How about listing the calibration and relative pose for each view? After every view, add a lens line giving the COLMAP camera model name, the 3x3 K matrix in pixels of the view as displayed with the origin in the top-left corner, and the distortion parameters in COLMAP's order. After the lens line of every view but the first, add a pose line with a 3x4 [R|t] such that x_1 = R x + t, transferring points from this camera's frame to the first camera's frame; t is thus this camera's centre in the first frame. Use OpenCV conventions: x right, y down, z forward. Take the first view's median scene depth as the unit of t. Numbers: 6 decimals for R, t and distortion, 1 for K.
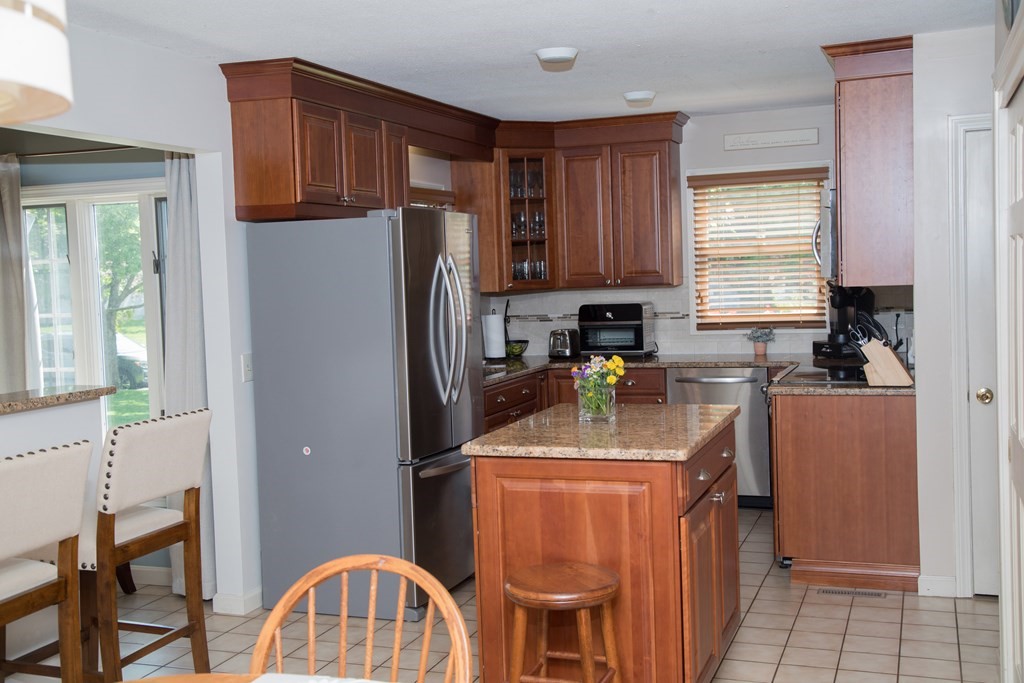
lens RADIAL K [[1131.4, 0, 512.0], [0, 1131.4, 341.5], [0, 0, 1]] dist [0.055458, 0.009533]
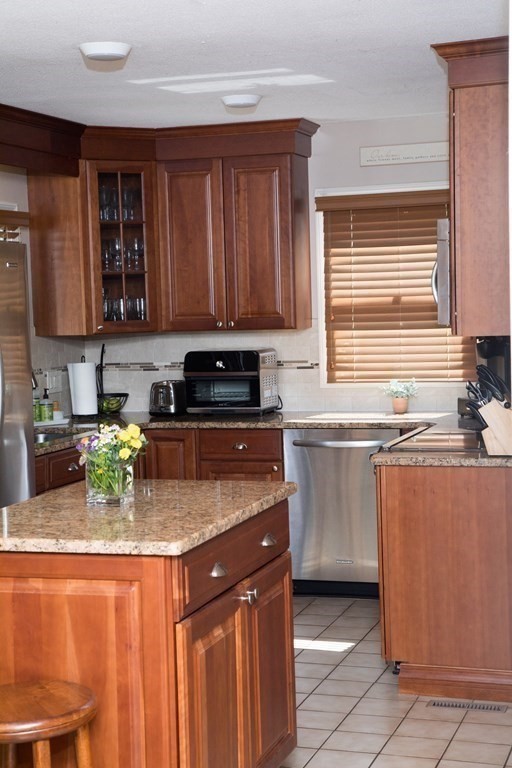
lens RADIAL K [[1367.3, 0, 256.0], [0, 1367.3, 384.0], [0, 0, 1]] dist [0.230449, 0.037140]
pose [[0.999342, 0.003747, 0.036084, 0.104312], [-0.003749, 0.999993, -0.000002, -0.012318], [-0.036084, -0.000133, 0.999349, -0.003973]]
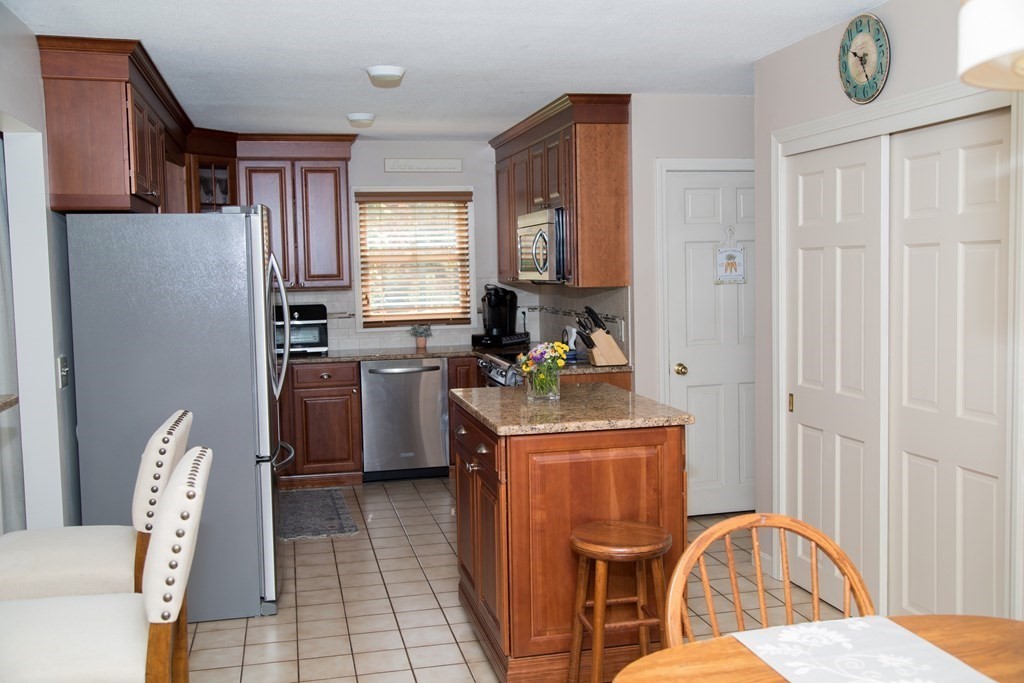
lens RADIAL K [[974.1, 0, 512.0], [0, 974.1, 341.5], [0, 0, 1]] dist [0.005683, 0.002306]
pose [[0.835292, -0.024399, 0.549265, -0.350753], [0.026266, 0.999645, 0.004461, 0.004450], [-0.549179, 0.010701, 0.835636, 0.142099]]
